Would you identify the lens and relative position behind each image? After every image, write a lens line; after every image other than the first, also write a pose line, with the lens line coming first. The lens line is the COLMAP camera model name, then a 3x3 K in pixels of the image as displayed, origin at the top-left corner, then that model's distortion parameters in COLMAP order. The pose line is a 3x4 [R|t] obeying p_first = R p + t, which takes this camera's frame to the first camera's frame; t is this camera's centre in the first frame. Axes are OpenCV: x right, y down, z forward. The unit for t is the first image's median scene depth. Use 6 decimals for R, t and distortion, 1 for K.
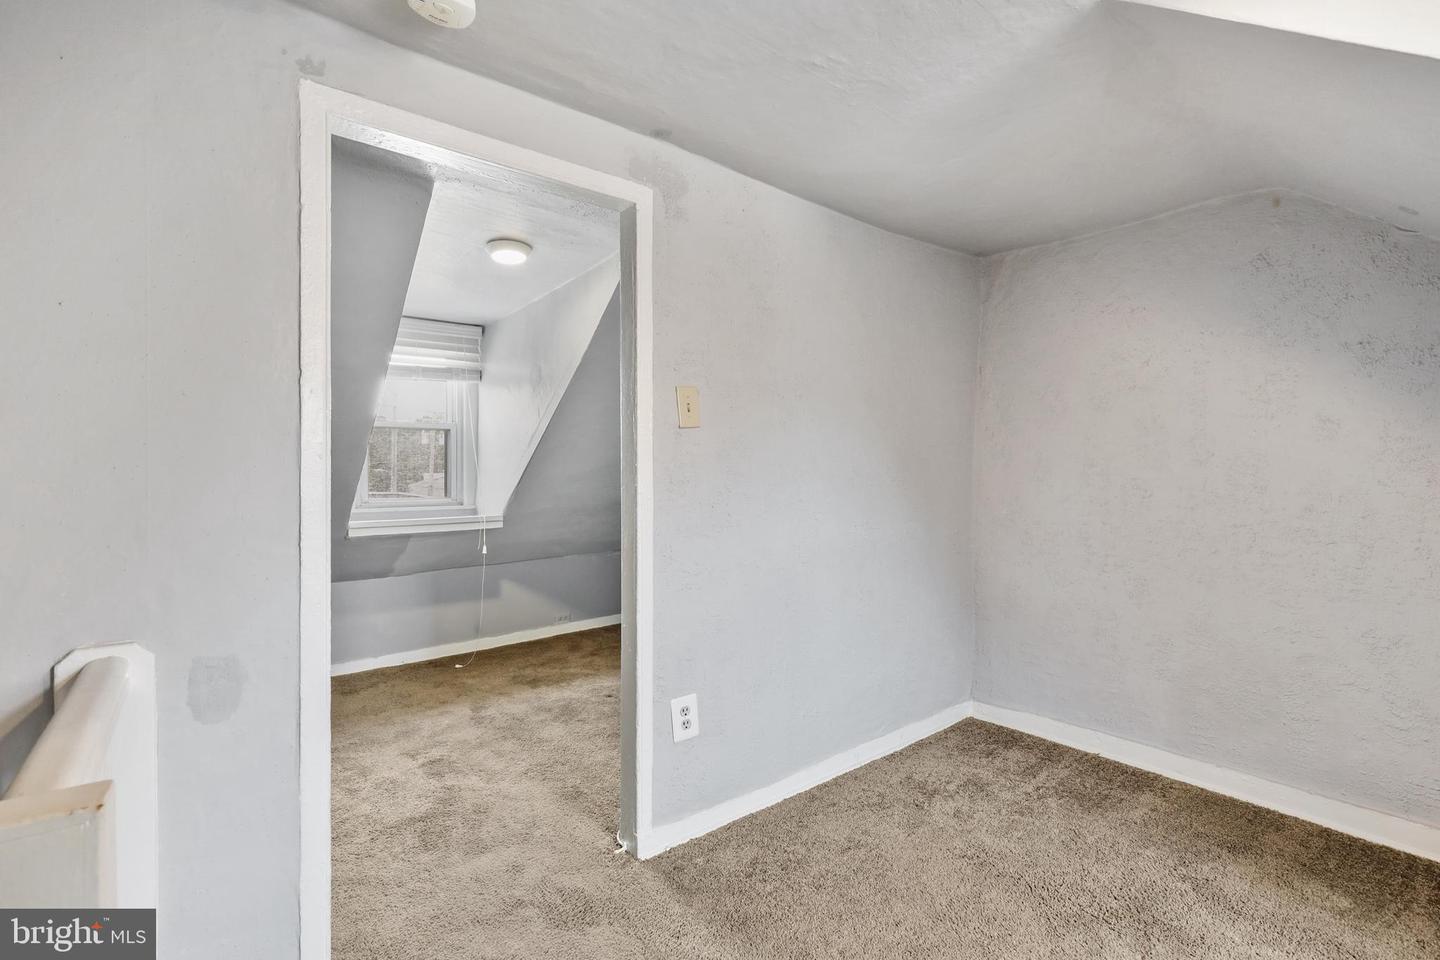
lens RADIAL K [[651.6, 0, 717.7], [0, 651.6, 488.1], [0, 0, 1]] dist [0.015859, -0.009447]
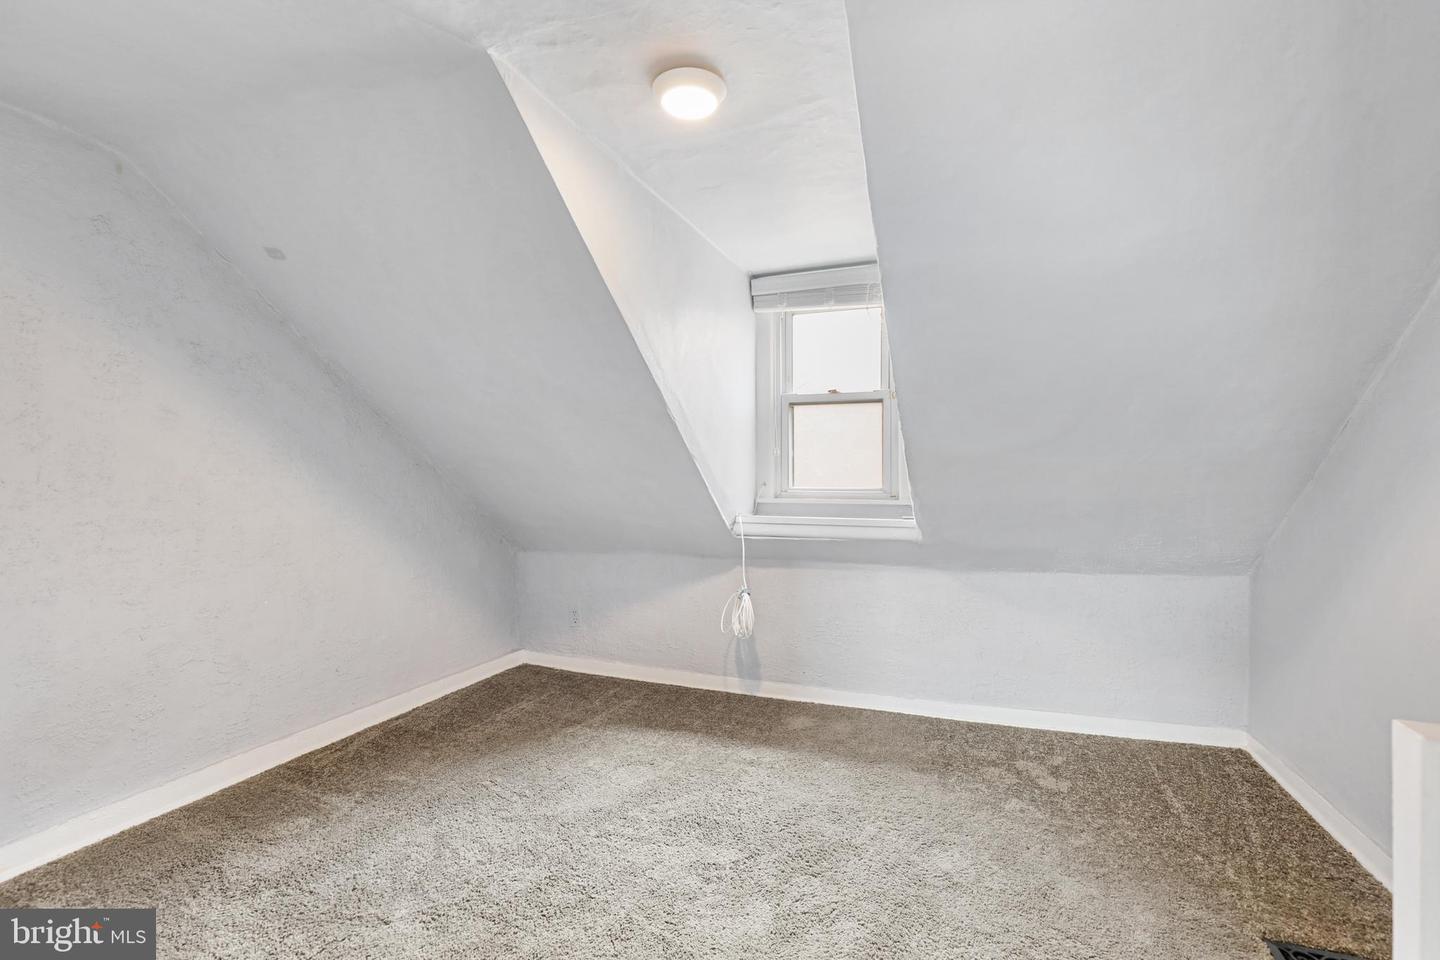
lens RADIAL K [[656.4, 0, 718.8], [0, 656.4, 479.6], [0, 0, 1]] dist [0.004065, -0.000851]
pose [[-0.510076, -0.004227, 0.860119, -0.386489], [0.023736, 0.999538, 0.018989, 0.004261], [-0.859802, 0.030102, -0.509739, 0.782379]]
